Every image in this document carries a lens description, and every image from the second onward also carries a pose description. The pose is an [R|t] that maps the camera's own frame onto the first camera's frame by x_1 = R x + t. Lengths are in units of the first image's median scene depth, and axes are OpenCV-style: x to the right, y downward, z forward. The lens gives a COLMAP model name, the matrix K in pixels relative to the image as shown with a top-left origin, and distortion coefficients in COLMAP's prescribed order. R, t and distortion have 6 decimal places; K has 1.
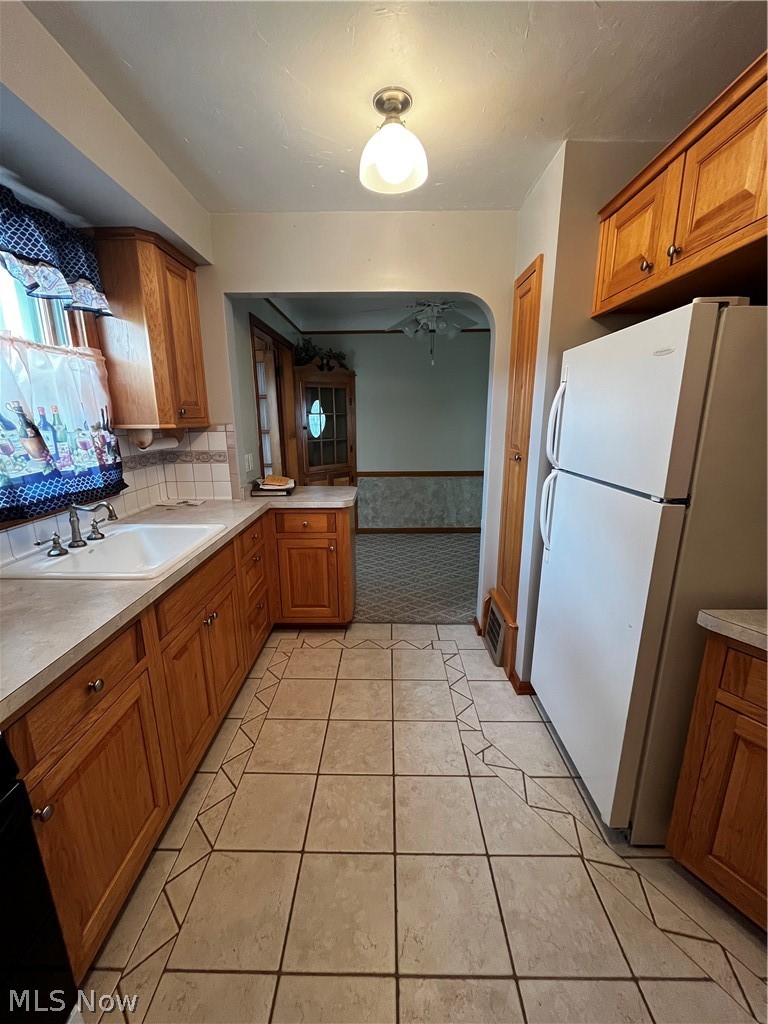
lens RADIAL K [[413.2, 0, 381.3], [0, 413.2, 512.2], [0, 0, 1]] dist [-0.001568, -0.000524]
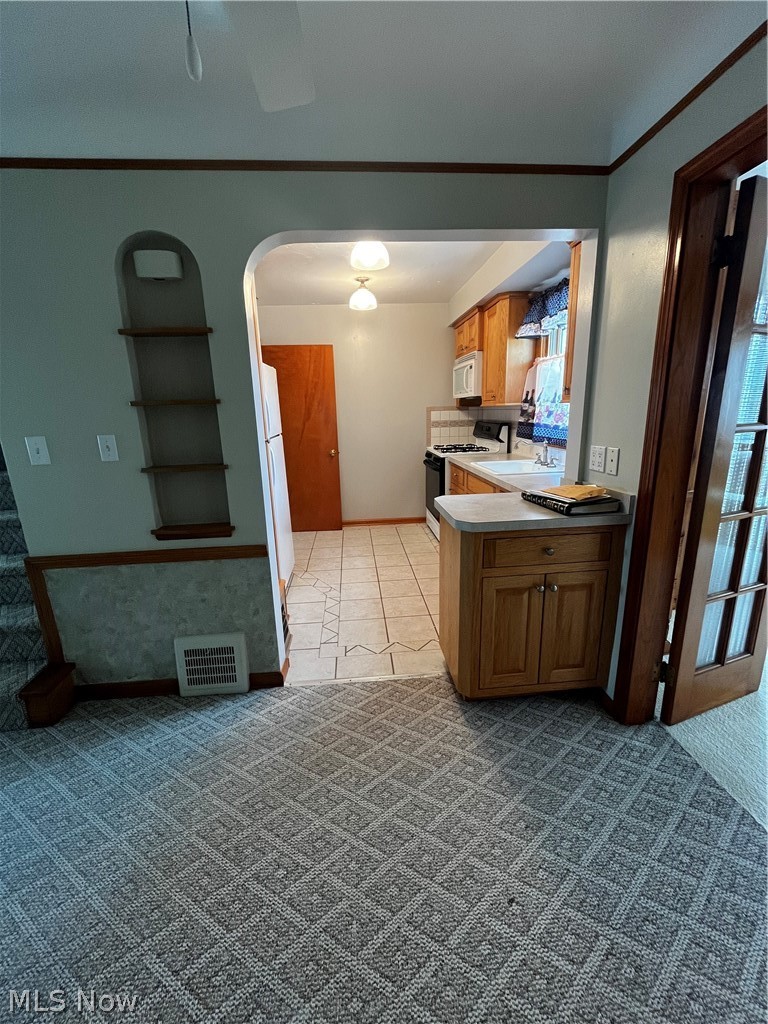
lens RADIAL K [[413.2, 0, 381.3], [0, 413.2, 512.2], [0, 0, 1]] dist [-0.001568, -0.000524]
pose [[-0.995132, 0.059703, -0.078413, 0.132452], [0.017308, 0.889130, 0.457327, -0.503625], [0.097024, 0.453744, -0.885835, 2.265415]]
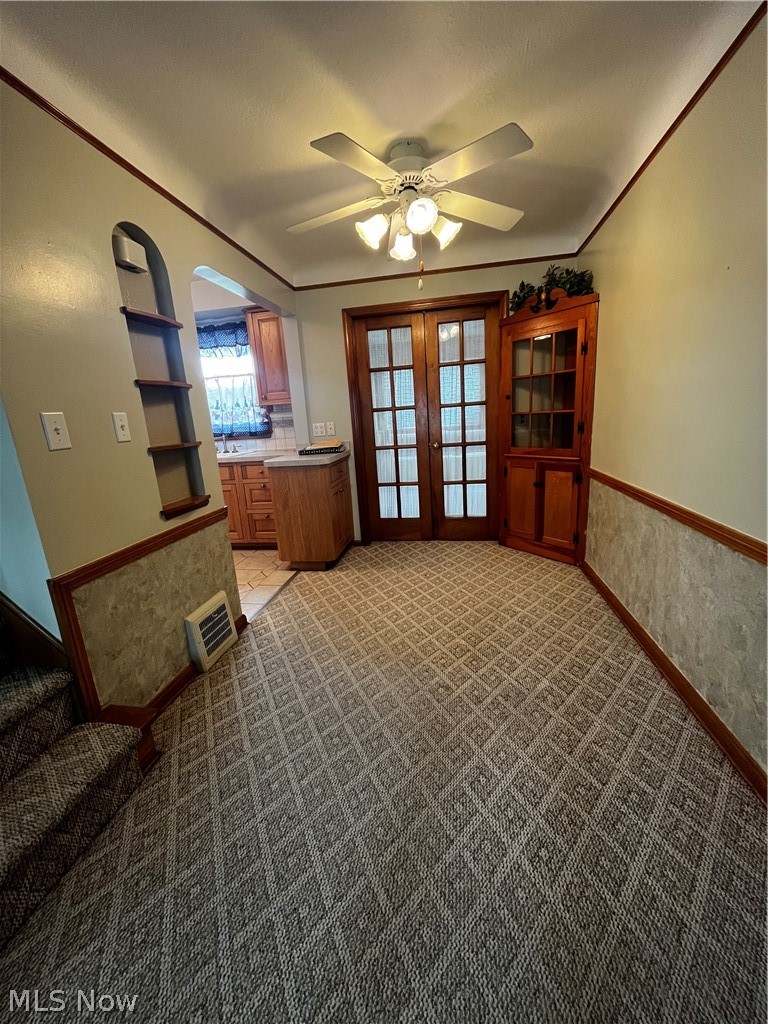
lens RADIAL K [[413.2, 0, 381.3], [0, 413.2, 512.2], [0, 0, 1]] dist [-0.001568, -0.000524]
pose [[-0.160871, 0.246071, -0.955808, 1.446236], [-0.167541, 0.947558, 0.272145, -0.373626], [0.972651, 0.203917, -0.111208, 1.972624]]
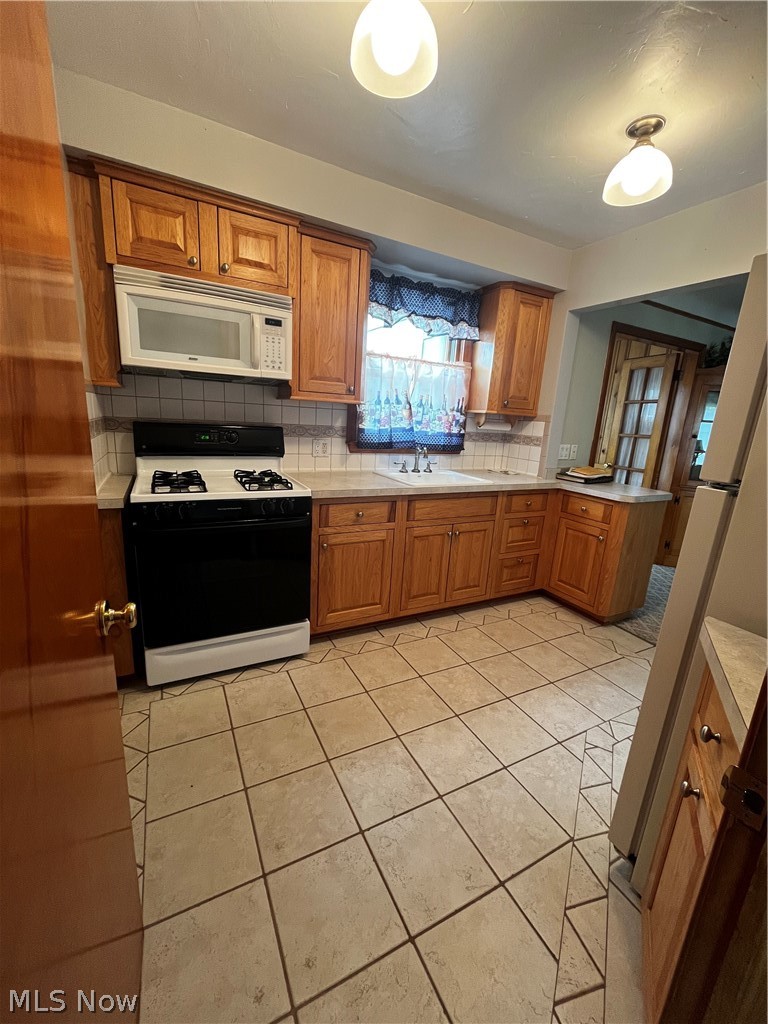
lens RADIAL K [[412.2, 0, 381.8], [0, 412.2, 510.2], [0, 0, 1]] dist [-0.001828, -0.000183]
pose [[0.472990, 0.232425, -0.849858, 0.643714], [-0.265247, 0.957392, 0.114211, 0.063275], [0.840193, 0.171402, 0.514487, -0.016137]]
